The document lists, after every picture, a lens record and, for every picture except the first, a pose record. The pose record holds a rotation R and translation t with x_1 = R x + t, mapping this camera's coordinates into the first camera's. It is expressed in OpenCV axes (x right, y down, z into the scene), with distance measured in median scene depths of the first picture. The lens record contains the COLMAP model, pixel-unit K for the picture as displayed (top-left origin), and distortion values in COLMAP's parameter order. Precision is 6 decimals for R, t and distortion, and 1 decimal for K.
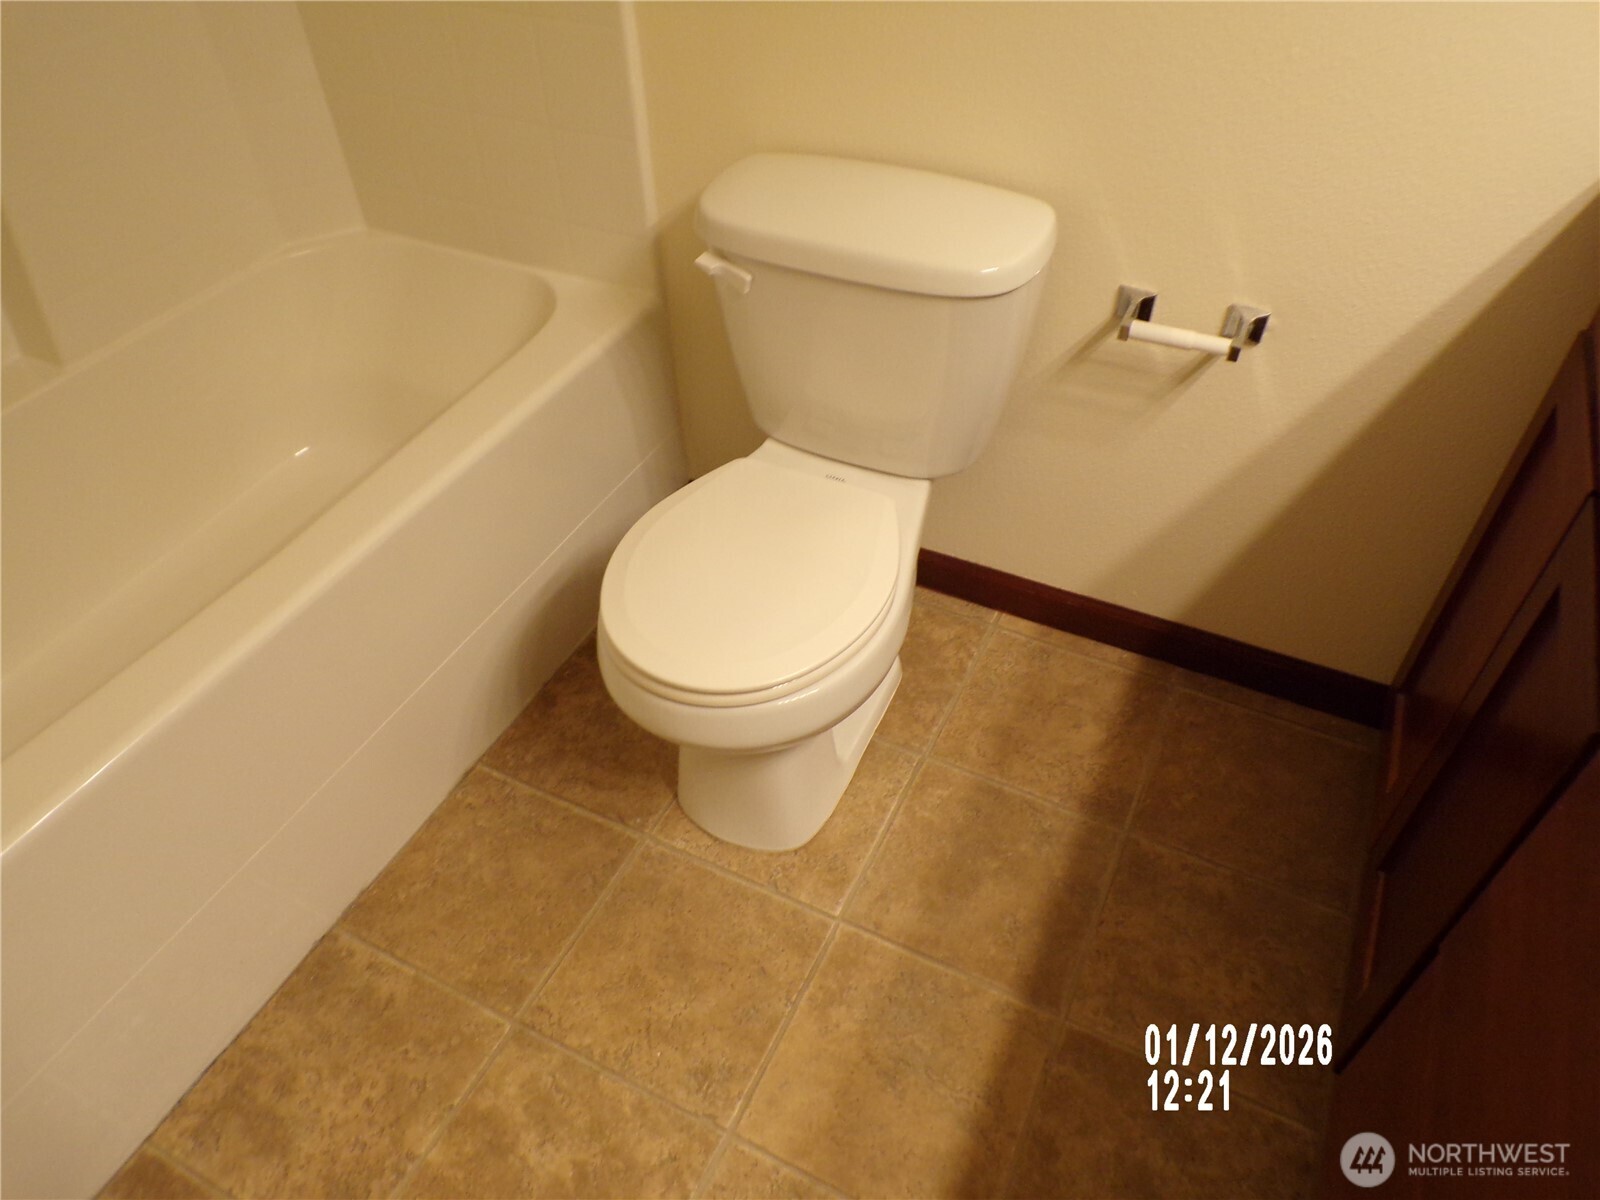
lens RADIAL K [[1100.4, 0, 784.8], [0, 1100.4, 598.5], [0, 0, 1]] dist [-0.023267, 0.025392]
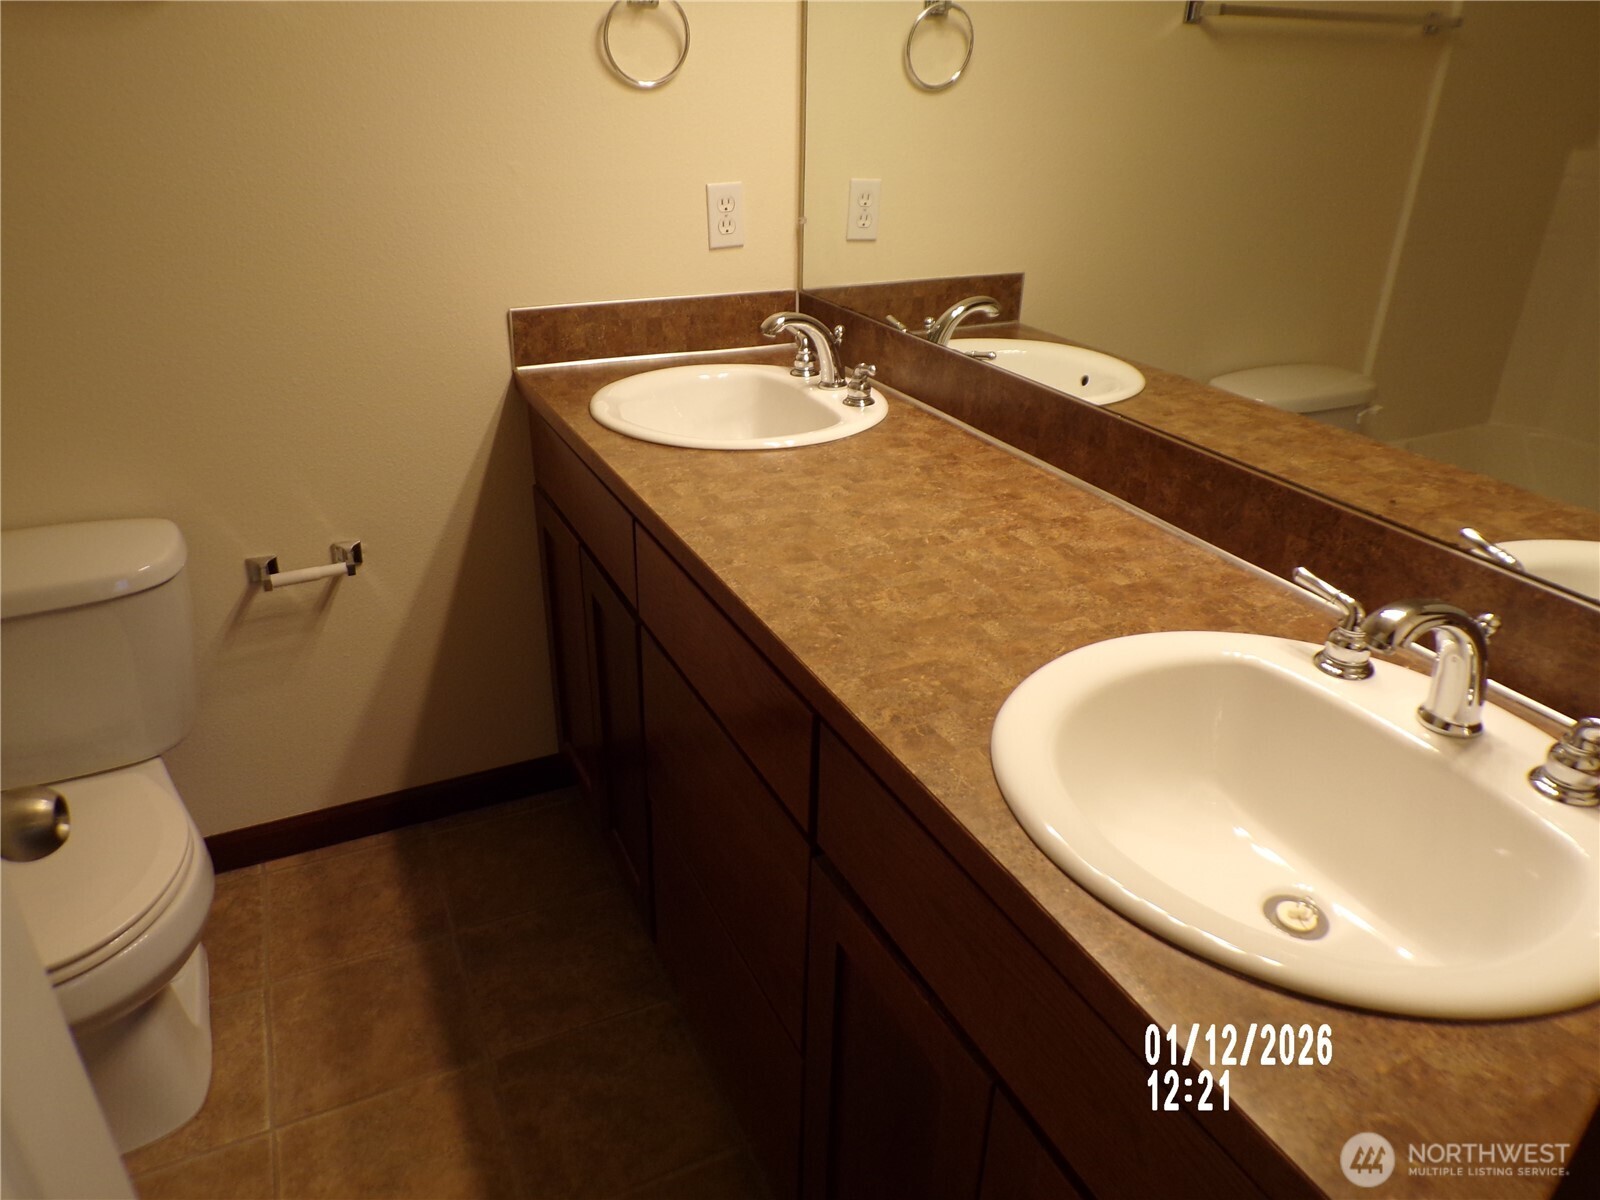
lens RADIAL K [[1100.4, 0, 799.7], [0, 1100.4, 607.5], [0, 0, 1]] dist [-0.023267, 0.025392]
pose [[0.613357, -0.312048, 0.725547, -0.254651], [0.524087, 0.848057, -0.078311, 0.212563], [-0.590869, 0.428282, 0.683702, -0.267561]]
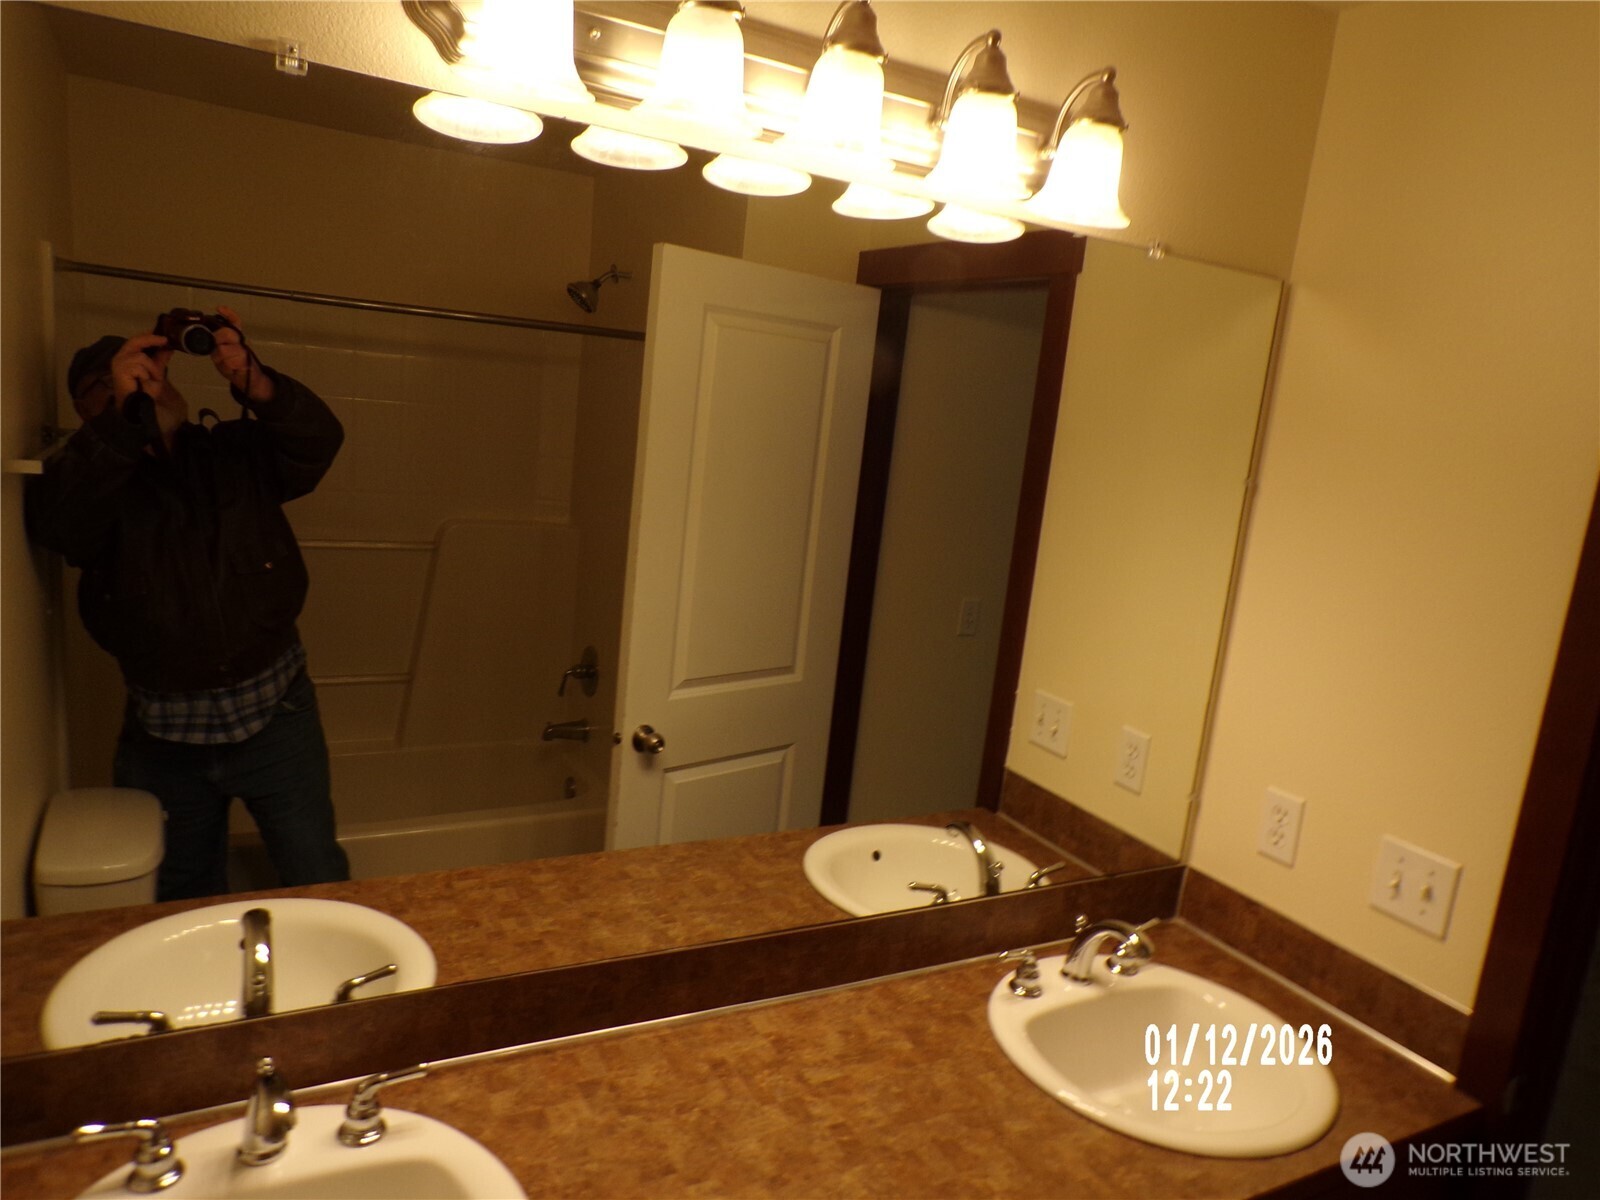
lens RADIAL K [[1100.4, 0, 800.4], [0, 1100.4, 599.0], [0, 0, 1]] dist [-0.023267, 0.025392]
pose [[-0.820554, -0.161938, 0.548149, 0.552923], [0.332855, 0.644239, 0.688596, -2.150849], [-0.464649, 0.747484, -0.474731, 1.274087]]
